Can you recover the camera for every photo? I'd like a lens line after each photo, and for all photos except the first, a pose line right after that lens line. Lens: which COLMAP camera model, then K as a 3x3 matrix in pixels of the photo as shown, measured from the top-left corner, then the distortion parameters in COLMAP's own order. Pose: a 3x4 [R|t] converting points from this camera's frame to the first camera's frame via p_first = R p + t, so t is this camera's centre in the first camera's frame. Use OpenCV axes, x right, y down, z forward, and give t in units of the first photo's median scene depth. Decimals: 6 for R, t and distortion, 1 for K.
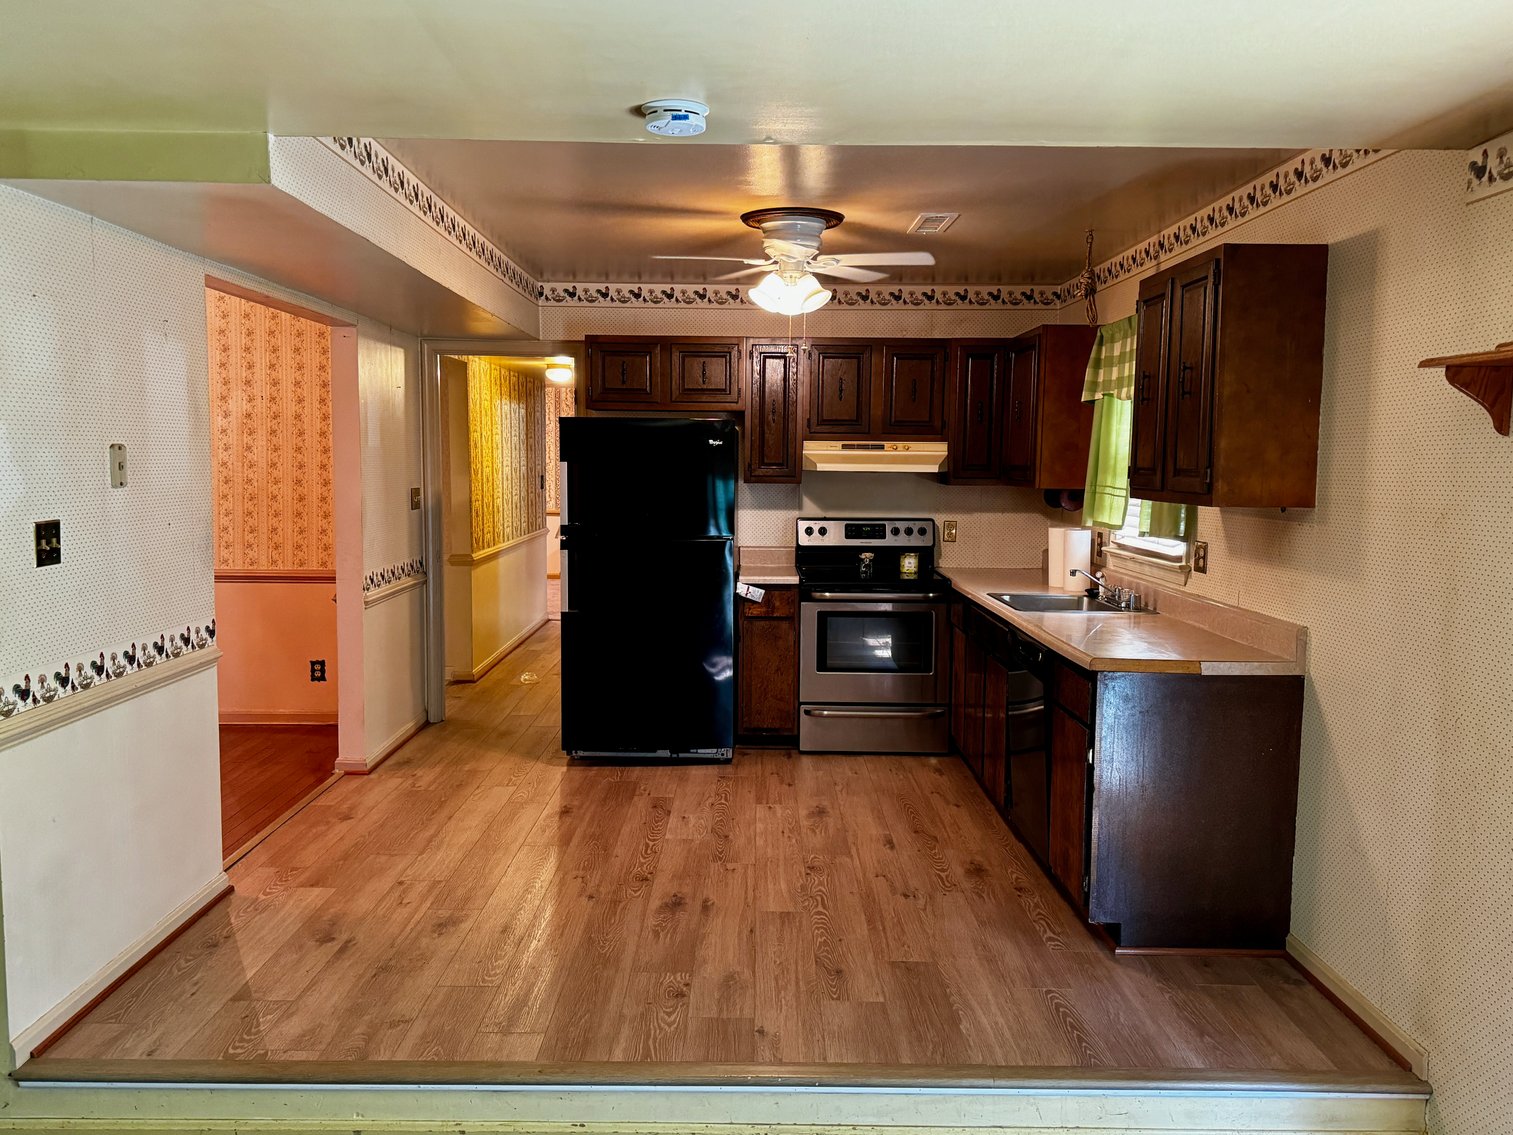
lens RADIAL K [[1191.7, 0, 751.8], [0, 1191.7, 567.0], [0, 0, 1]] dist [0.011324, 0.004512]
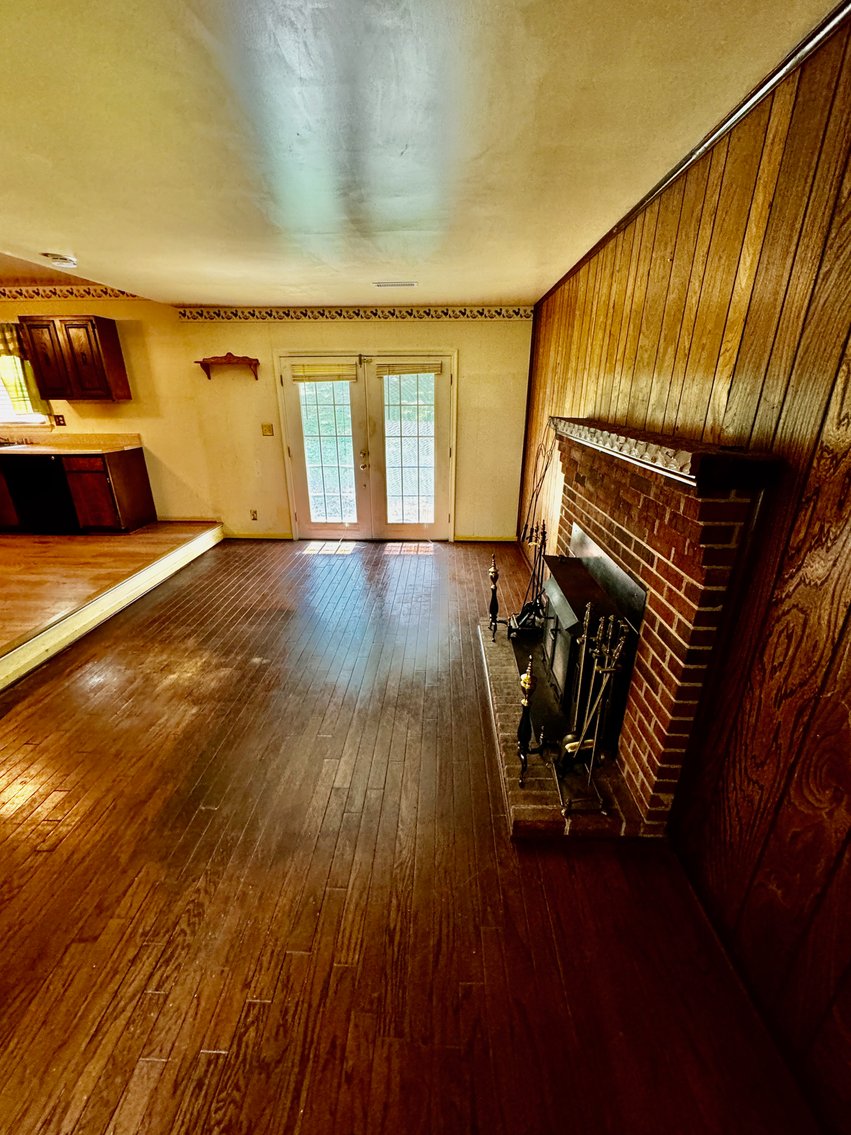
lens RADIAL K [[454.2, 0, 424.1], [0, 454.2, 566.3], [0, 0, 1]] dist [-0.000512, 0.000010]
pose [[0.027206, -0.365065, 0.930585, -1.011141], [0.093416, 0.927784, 0.361235, 0.006732], [-0.995255, 0.077104, 0.059344, 0.072333]]
